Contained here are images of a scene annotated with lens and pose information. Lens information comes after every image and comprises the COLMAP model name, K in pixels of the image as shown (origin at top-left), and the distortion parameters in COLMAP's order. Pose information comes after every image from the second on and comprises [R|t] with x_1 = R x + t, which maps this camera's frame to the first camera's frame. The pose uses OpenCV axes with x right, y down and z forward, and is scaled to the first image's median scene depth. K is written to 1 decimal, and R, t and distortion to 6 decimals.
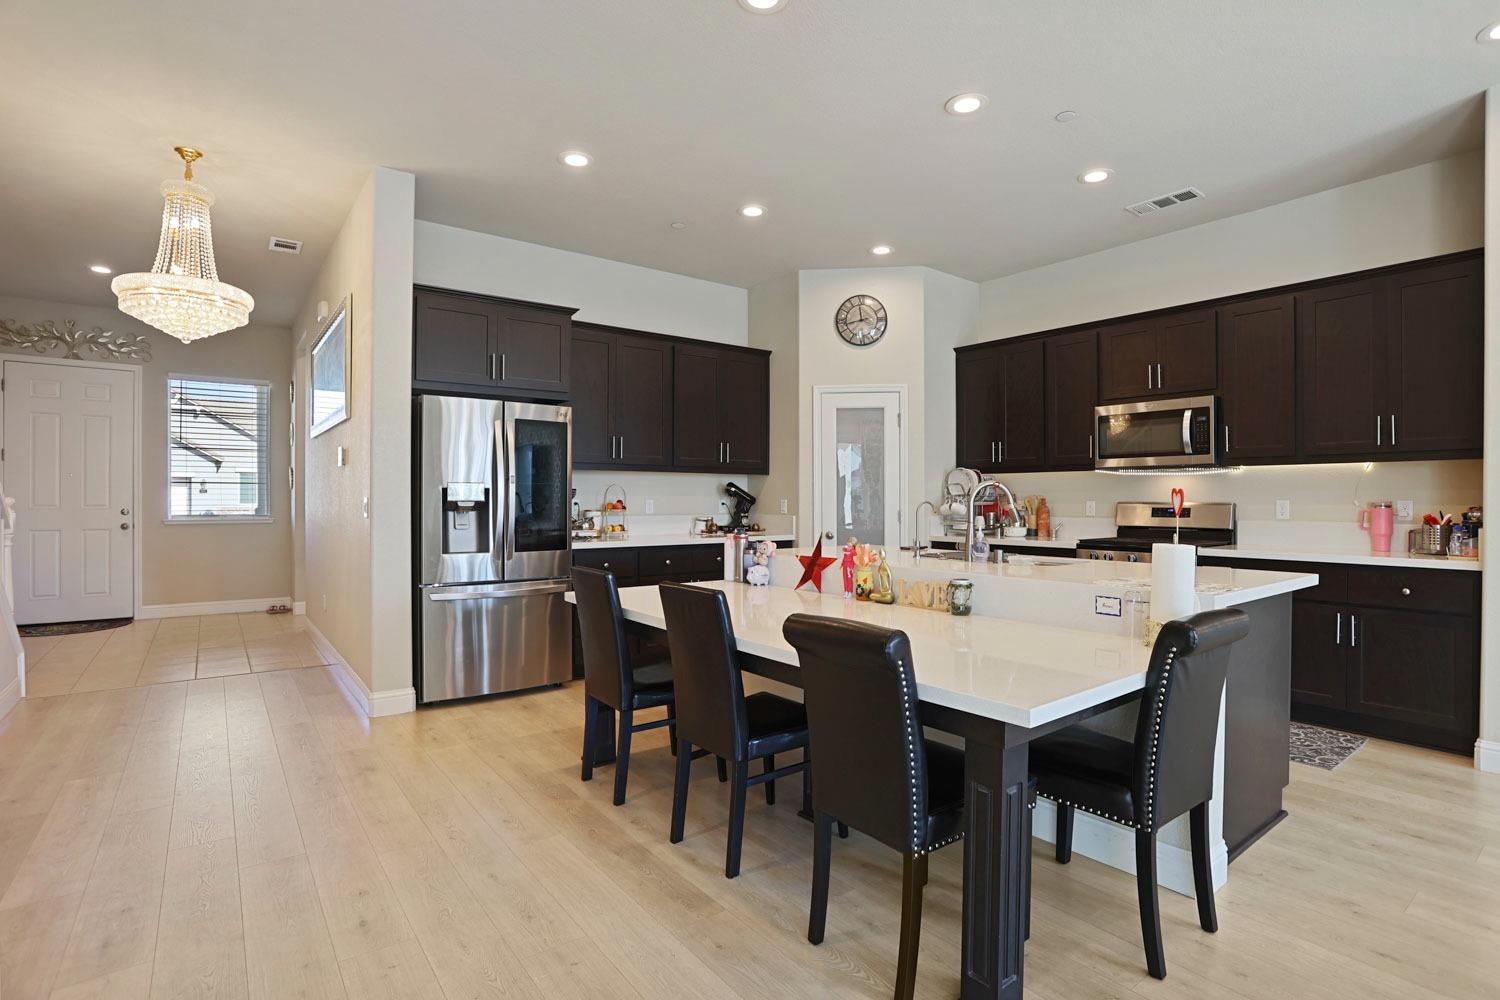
lens RADIAL K [[727.0, 0, 744.8], [0, 727.0, 503.8], [0, 0, 1]] dist [-0.030277, 0.010360]
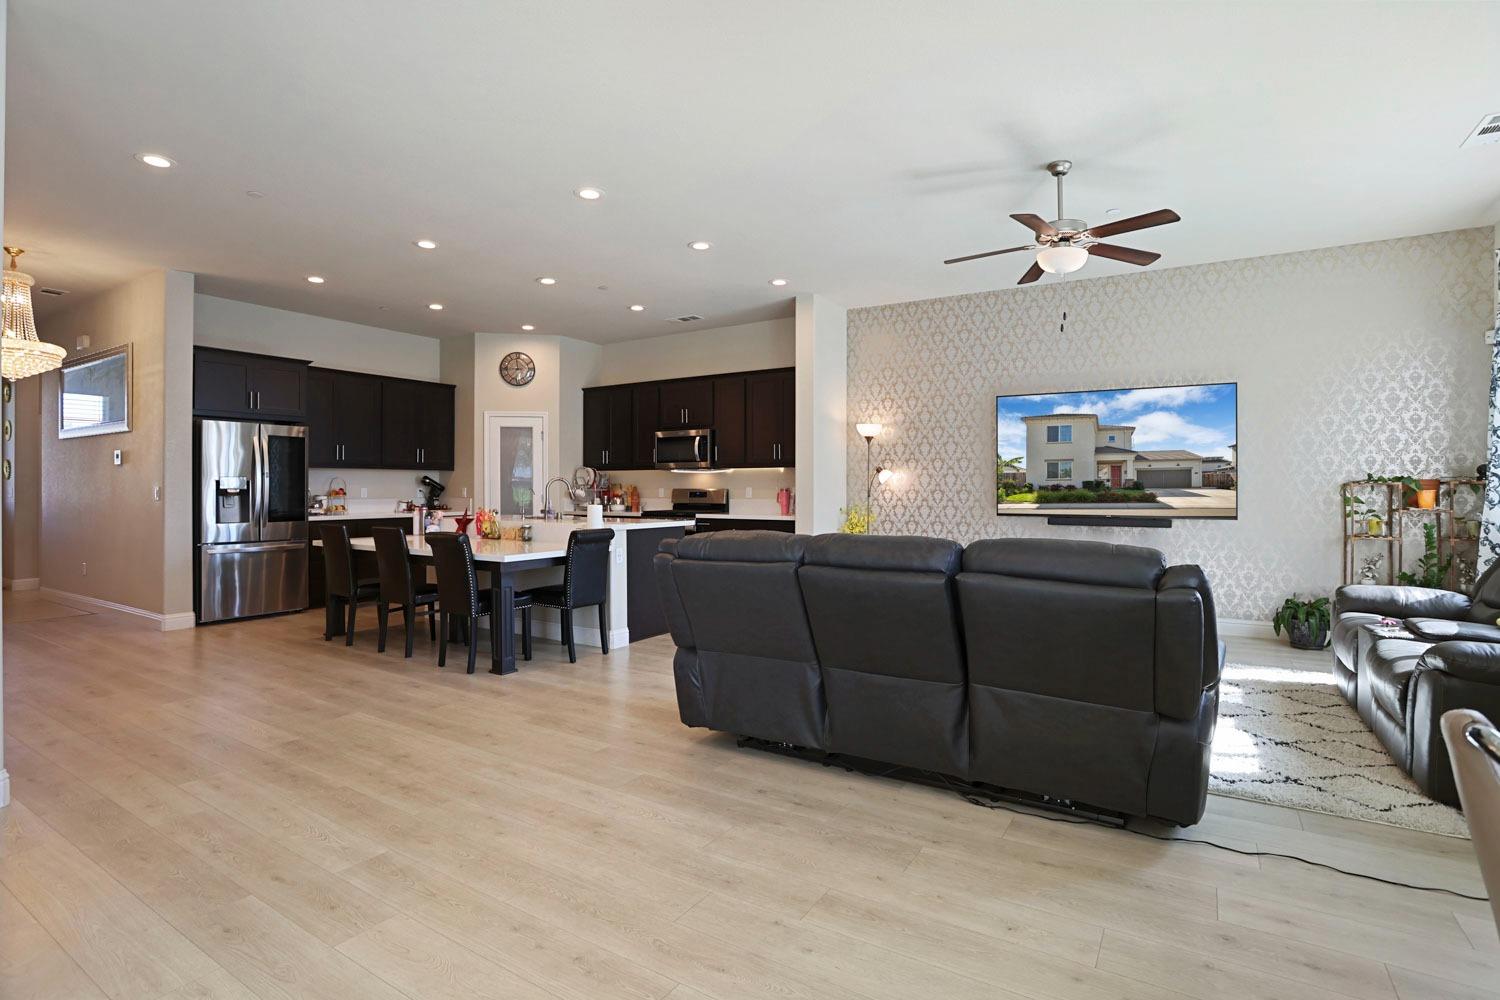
lens RADIAL K [[727.0, 0, 734.7], [0, 727.0, 488.5], [0, 0, 1]] dist [-0.030277, 0.010360]
pose [[0.939503, -0.003187, 0.342526, 0.081715], [0.004432, 0.999986, -0.002852, 0.003356], [-0.342512, 0.004197, 0.939504, -0.701163]]
